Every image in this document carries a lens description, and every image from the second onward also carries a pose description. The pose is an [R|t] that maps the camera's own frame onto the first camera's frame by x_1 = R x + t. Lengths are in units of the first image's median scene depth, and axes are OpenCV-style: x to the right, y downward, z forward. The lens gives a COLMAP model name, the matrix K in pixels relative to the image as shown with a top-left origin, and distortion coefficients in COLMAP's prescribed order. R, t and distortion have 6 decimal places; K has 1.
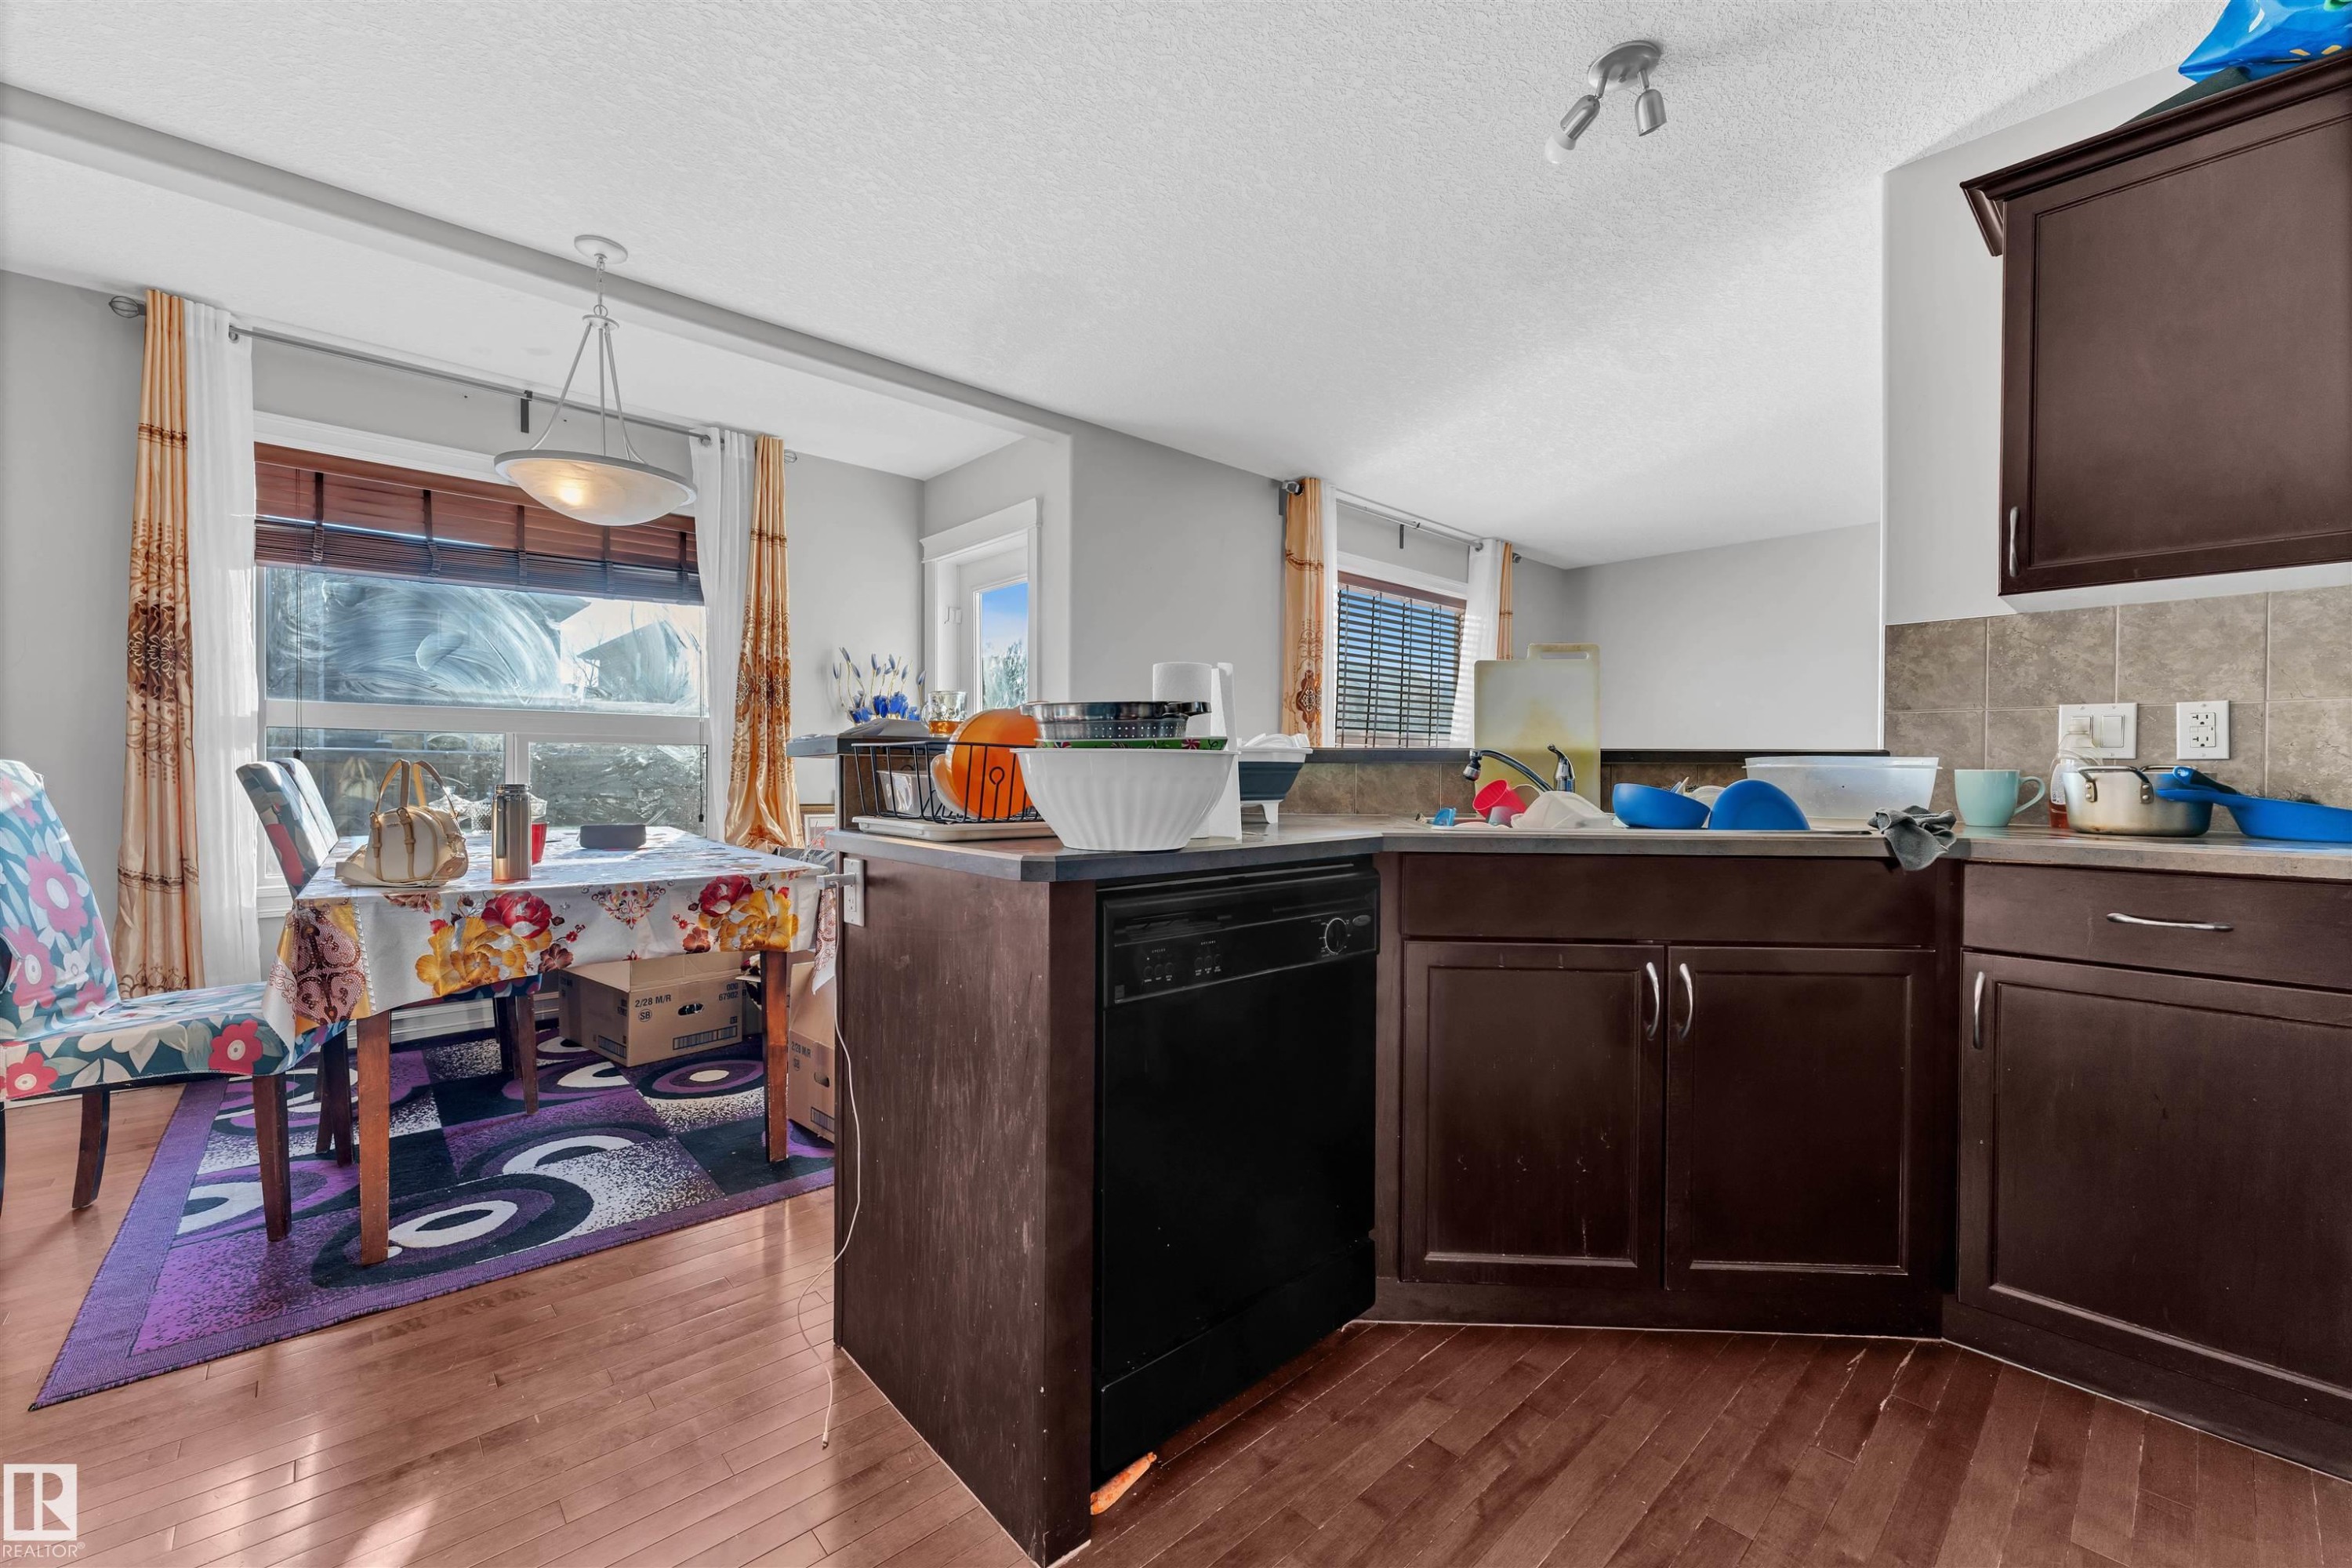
lens RADIAL K [[947.0, 0, 1182.3], [0, 947.0, 772.8], [0, 0, 1]] dist [-0.000069, 0.000808]
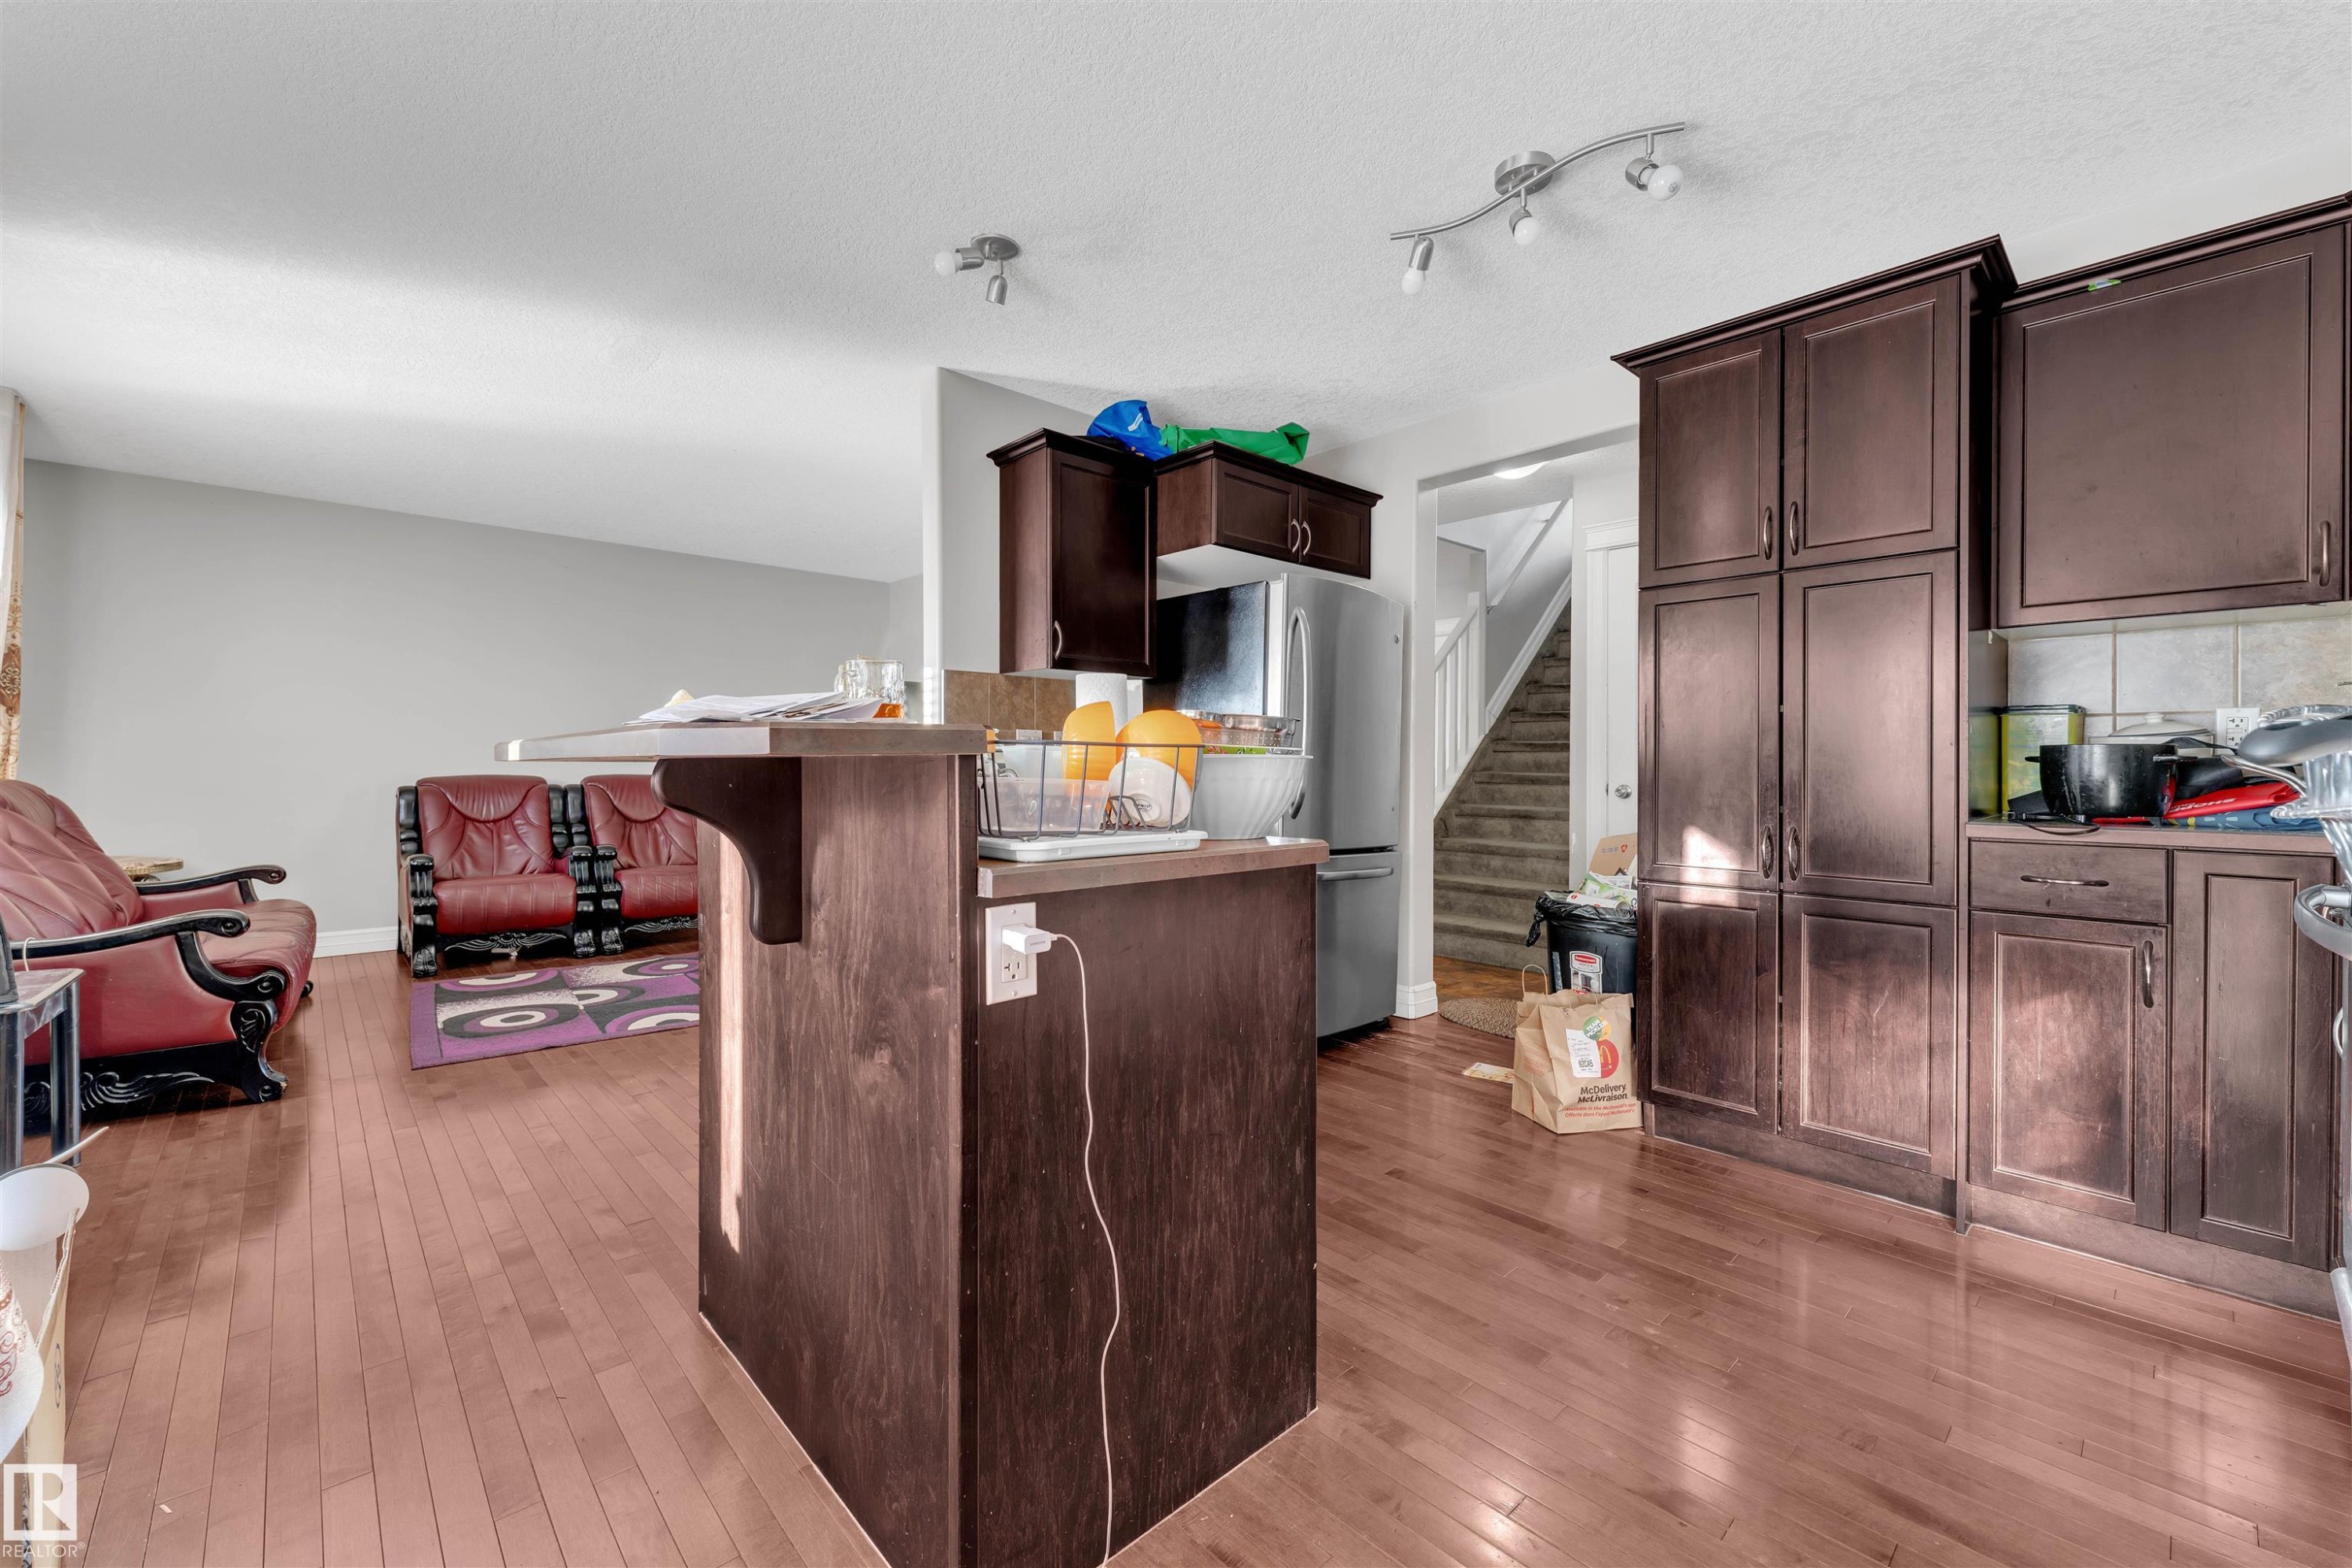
lens RADIAL K [[947.0, 0, 1190.2], [0, 947.0, 768.5], [0, 0, 1]] dist [-0.000069, 0.000808]
pose [[-0.011981, -0.007285, 0.999902, -0.589901], [0.004900, 0.999961, 0.007344, -0.007885], [-0.999916, 0.004988, -0.011945, 0.496840]]
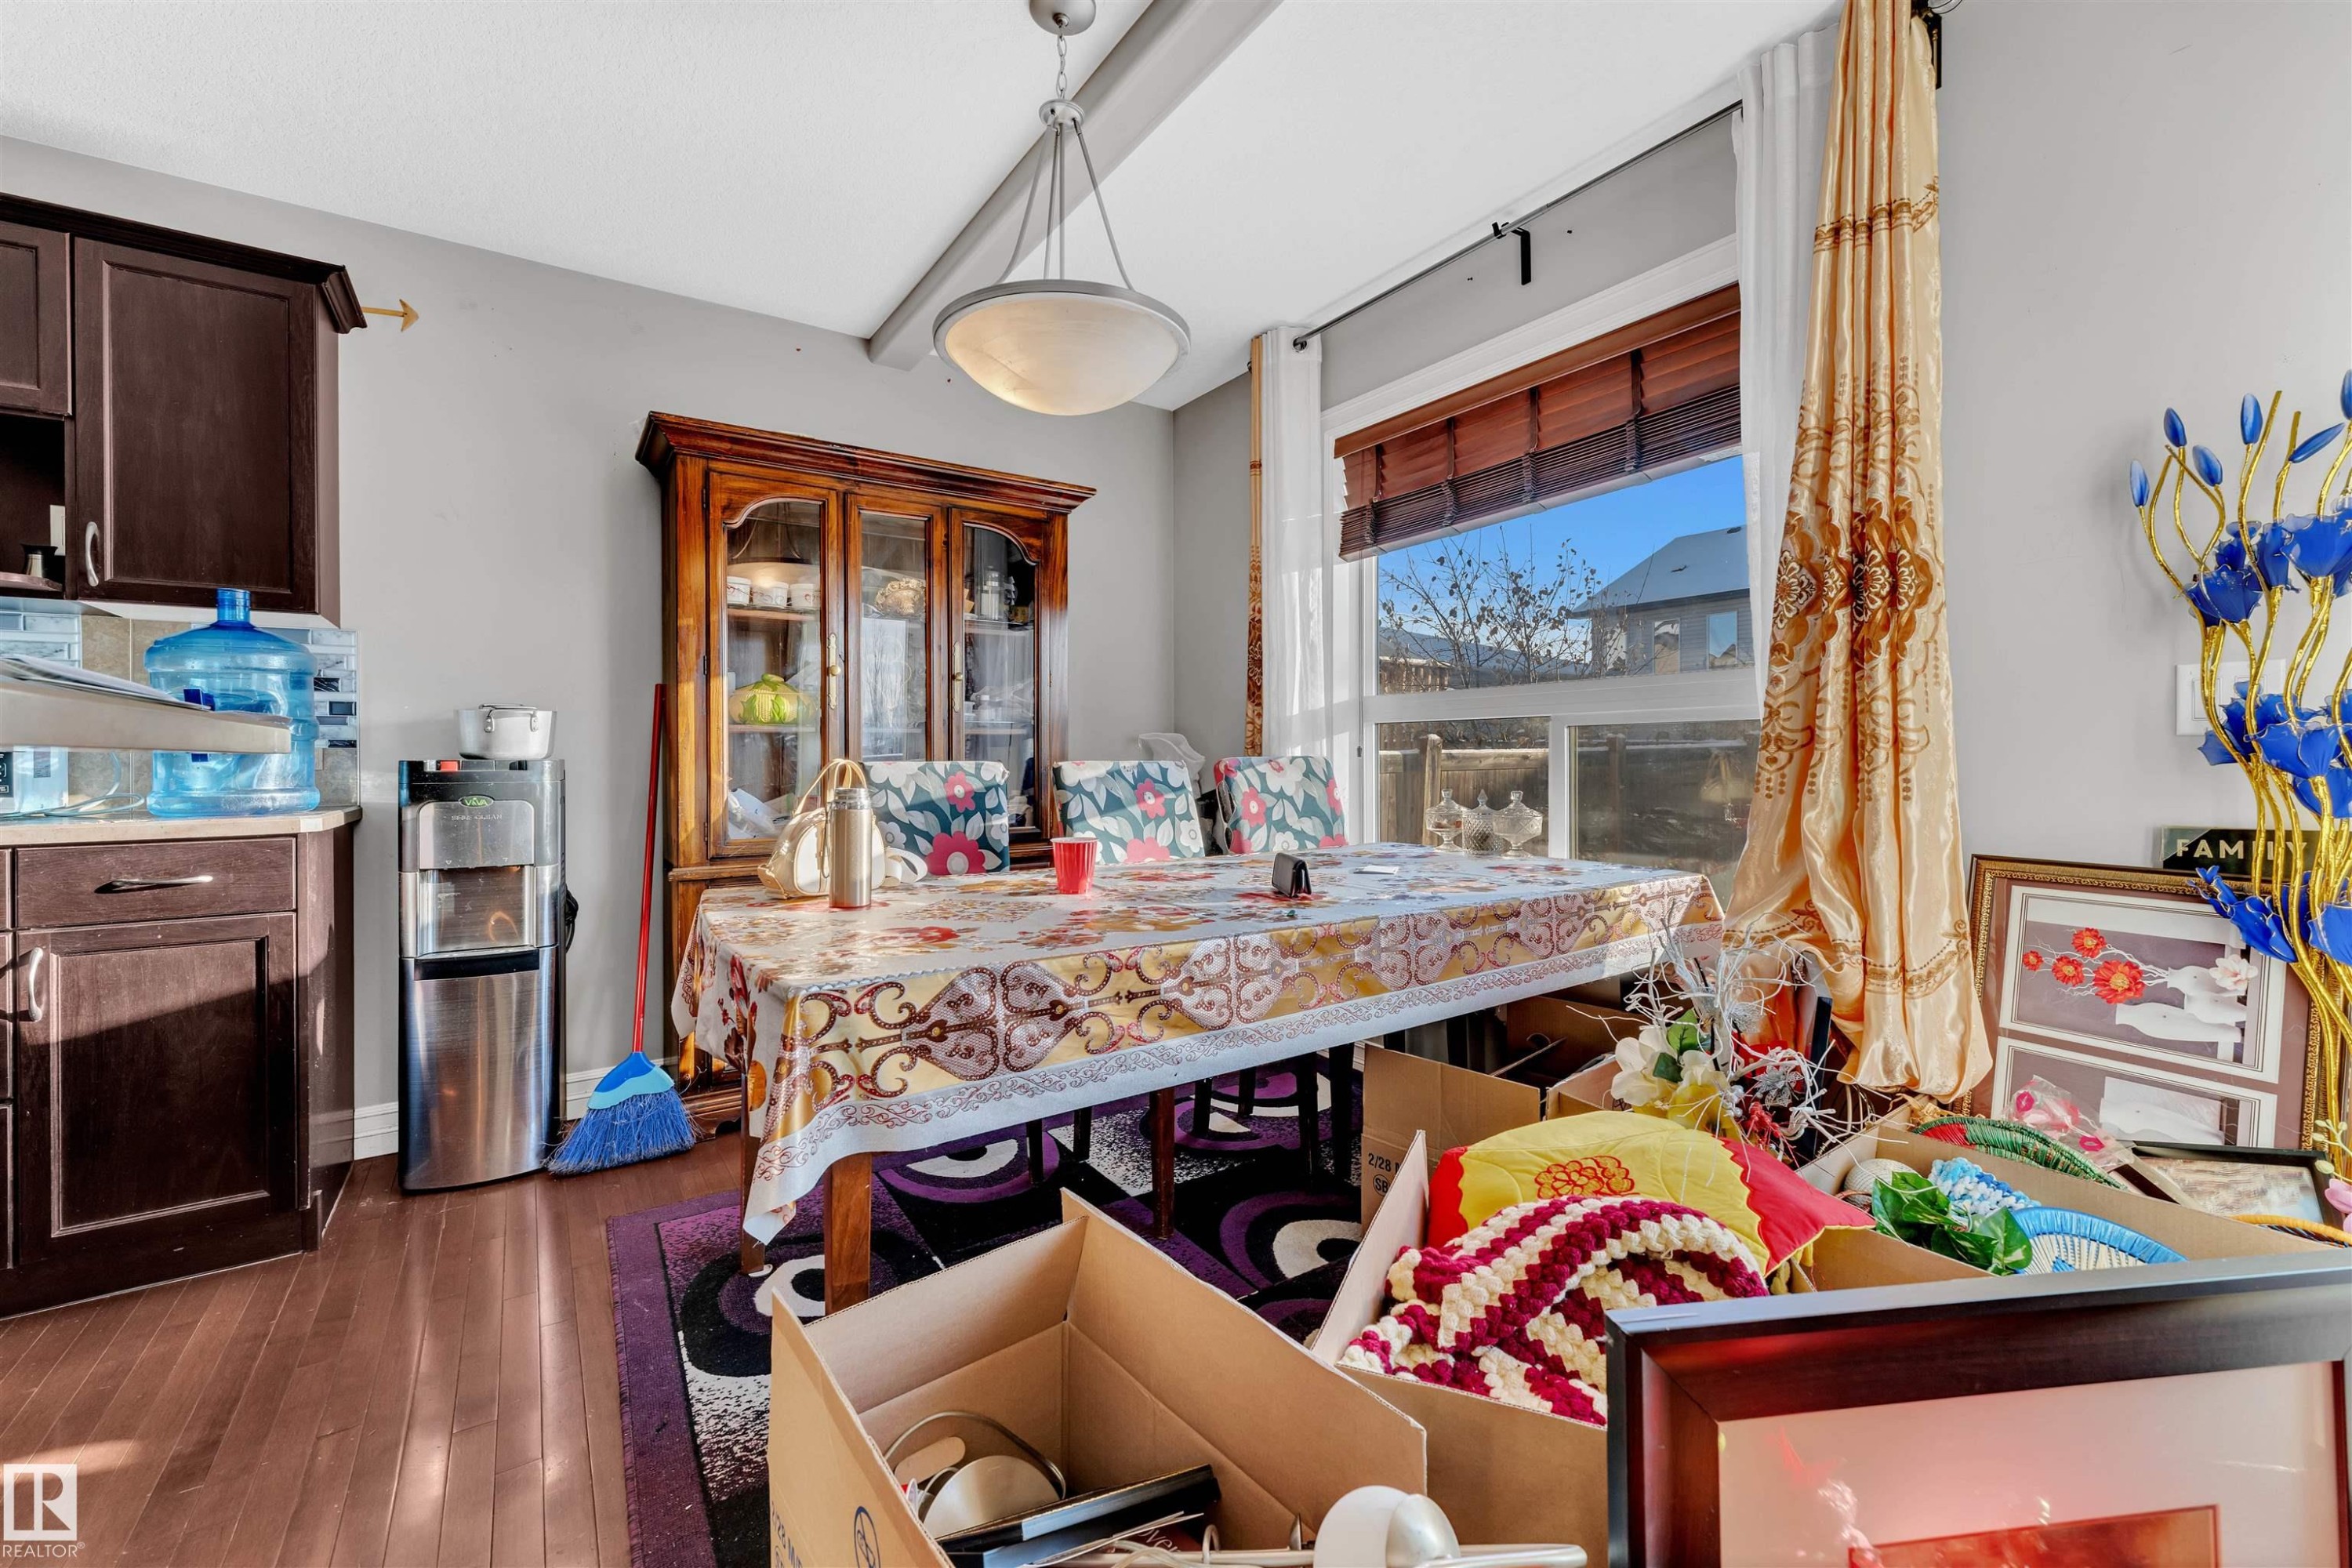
lens RADIAL K [[947.0, 0, 1169.3], [0, 947.0, 756.6], [0, 0, 1]] dist [-0.000069, 0.000808]
pose [[-0.146986, -0.003173, -0.989133, 0.041121], [-0.006113, 0.999979, -0.002299, -0.007963], [0.989120, 0.005709, -0.147003, 1.005724]]
